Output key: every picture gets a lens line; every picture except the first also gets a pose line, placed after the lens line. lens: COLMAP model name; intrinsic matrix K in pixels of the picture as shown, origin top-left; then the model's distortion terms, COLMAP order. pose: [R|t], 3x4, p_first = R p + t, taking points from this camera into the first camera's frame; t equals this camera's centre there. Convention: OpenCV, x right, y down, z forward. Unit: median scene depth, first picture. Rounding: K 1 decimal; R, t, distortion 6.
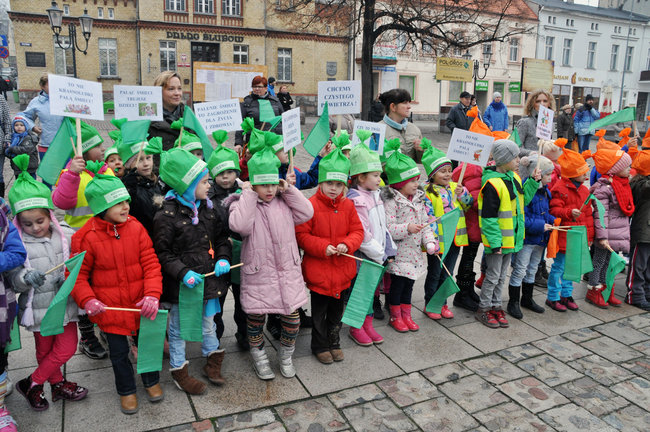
lens RADIAL K [[522.8, 0, 320.7], [0, 522.8, 216.4], [0, 0, 1]] dist [-0.133278, 0.121119]
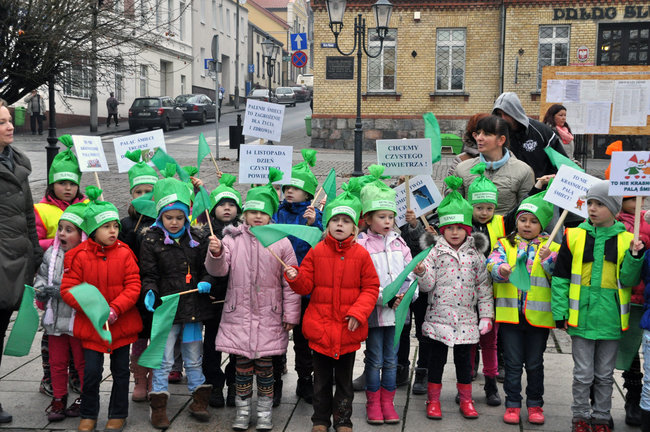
lens RADIAL K [[1005.4, 0, 319.2], [0, 1005.4, 215.2], [0, 0, 1]] dist [0.262697, 0.000000]
pose [[0.844058, 0.032421, -0.535271, 0.097830], [-0.106982, 0.988286, -0.108837, 0.011852], [0.525472, 0.149129, 0.837639, -0.047180]]
